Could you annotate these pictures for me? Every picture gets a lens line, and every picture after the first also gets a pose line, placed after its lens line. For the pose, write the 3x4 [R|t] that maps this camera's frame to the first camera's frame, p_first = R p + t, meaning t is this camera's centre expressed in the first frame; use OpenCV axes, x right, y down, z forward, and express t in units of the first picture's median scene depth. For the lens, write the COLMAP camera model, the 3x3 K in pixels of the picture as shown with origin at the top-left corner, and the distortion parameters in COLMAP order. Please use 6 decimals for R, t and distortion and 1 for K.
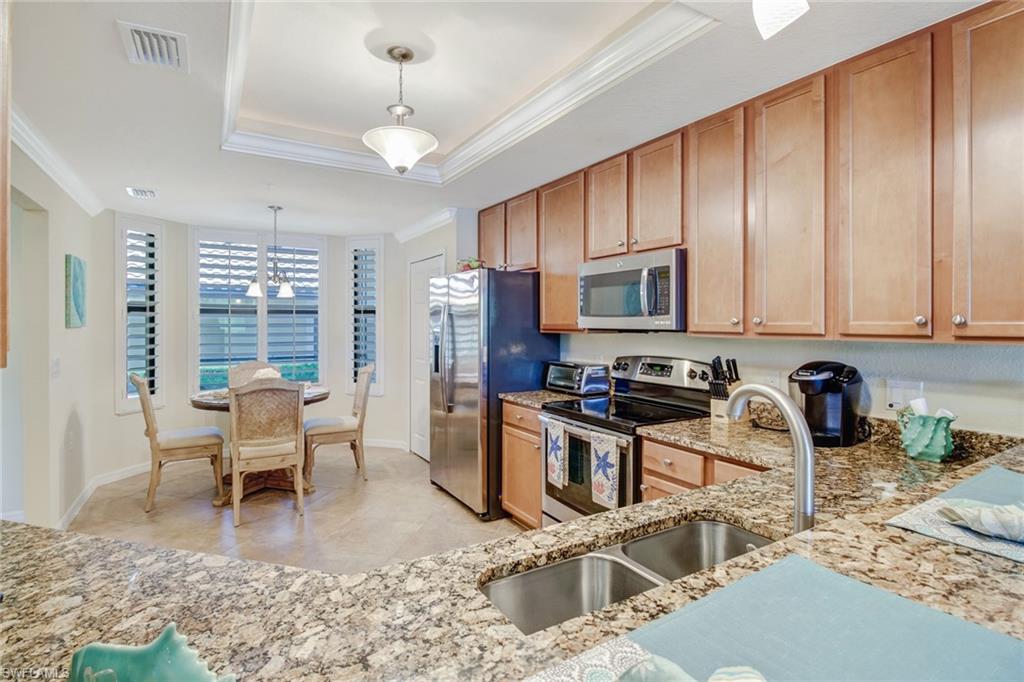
lens RADIAL K [[510.6, 0, 493.4], [0, 510.6, 327.0], [0, 0, 1]] dist [-0.002121, -0.000178]
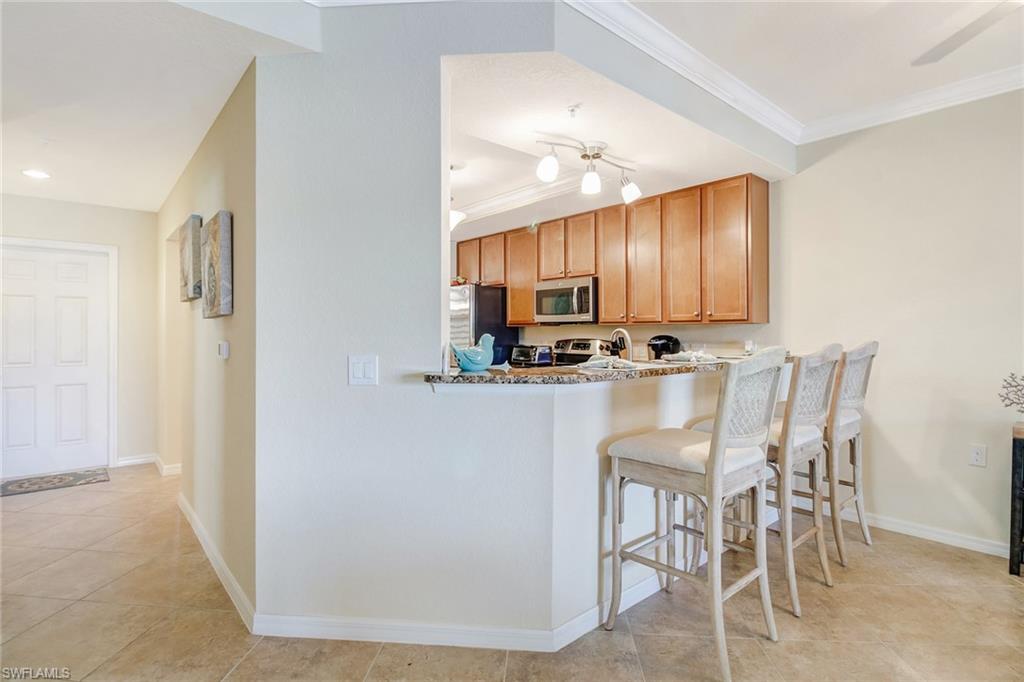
lens RADIAL K [[510.6, 0, 493.4], [0, 510.6, 327.0], [0, 0, 1]] dist [-0.002121, -0.000178]
pose [[0.987343, -0.001666, 0.158593, -0.227950], [0.003903, 0.999897, -0.013791, 0.040340], [-0.158553, 0.014236, 0.987248, -0.602552]]
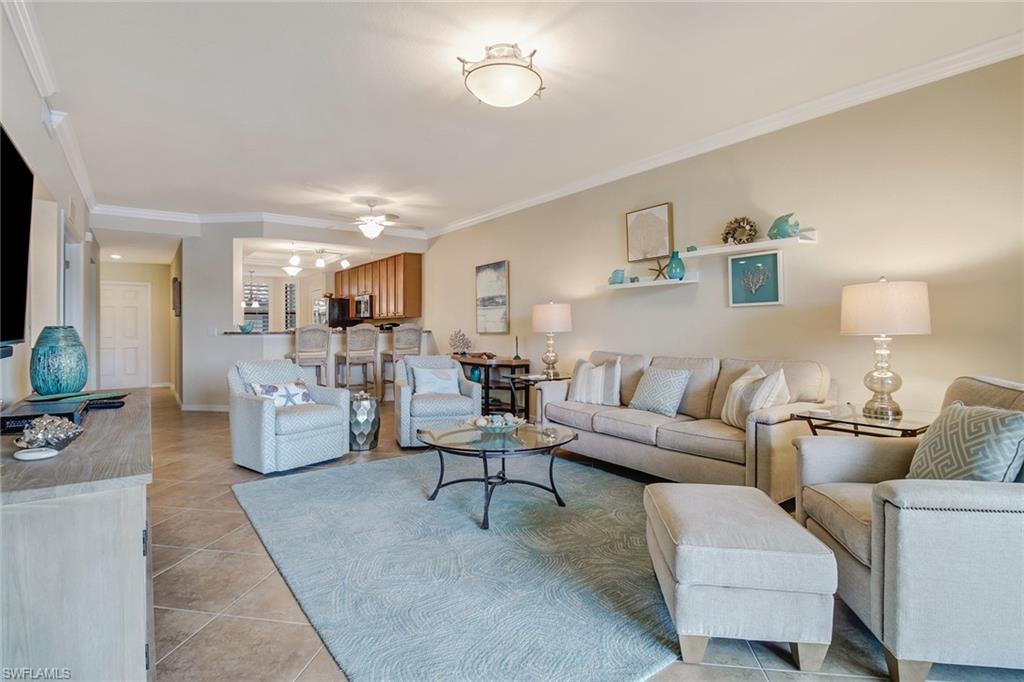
lens RADIAL K [[510.6, 0, 493.4], [0, 510.6, 327.0], [0, 0, 1]] dist [-0.002121, -0.000178]
pose [[0.996414, 0.000208, 0.084612, 0.810676], [0.000409, 0.999973, -0.007272, 0.086081], [-0.084612, 0.007280, 0.996387, -2.353584]]
